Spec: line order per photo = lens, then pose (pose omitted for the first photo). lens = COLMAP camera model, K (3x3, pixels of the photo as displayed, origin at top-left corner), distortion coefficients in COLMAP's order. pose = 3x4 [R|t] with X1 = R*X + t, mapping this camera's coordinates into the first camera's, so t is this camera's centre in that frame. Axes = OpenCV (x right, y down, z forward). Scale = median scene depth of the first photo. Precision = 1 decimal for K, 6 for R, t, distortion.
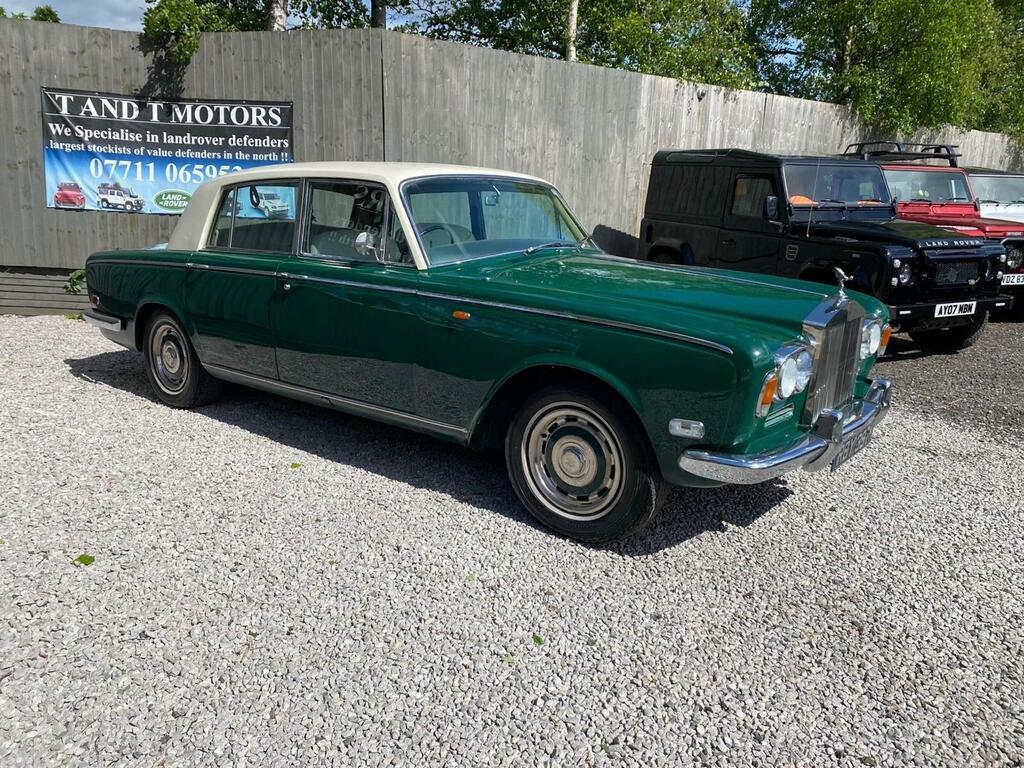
lens RADIAL K [[810.2, 0, 512.0], [0, 810.2, 384.0], [0, 0, 1]] dist [0.009345, -0.001513]
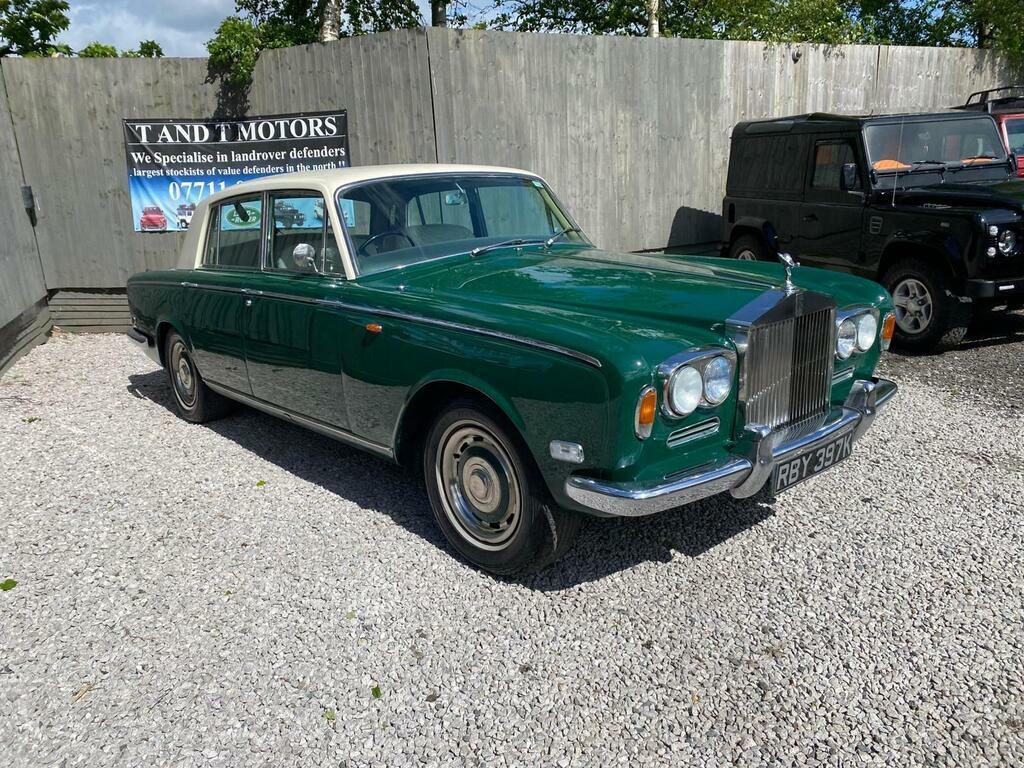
lens RADIAL K [[810.2, 0, 512.0], [0, 810.2, 384.0], [0, 0, 1]] dist [0.009345, -0.001513]
pose [[0.978582, -0.030175, -0.203632, 0.126040], [0.032903, 0.999408, 0.010027, -0.010866], [0.203209, -0.016513, 0.978996, 0.050511]]
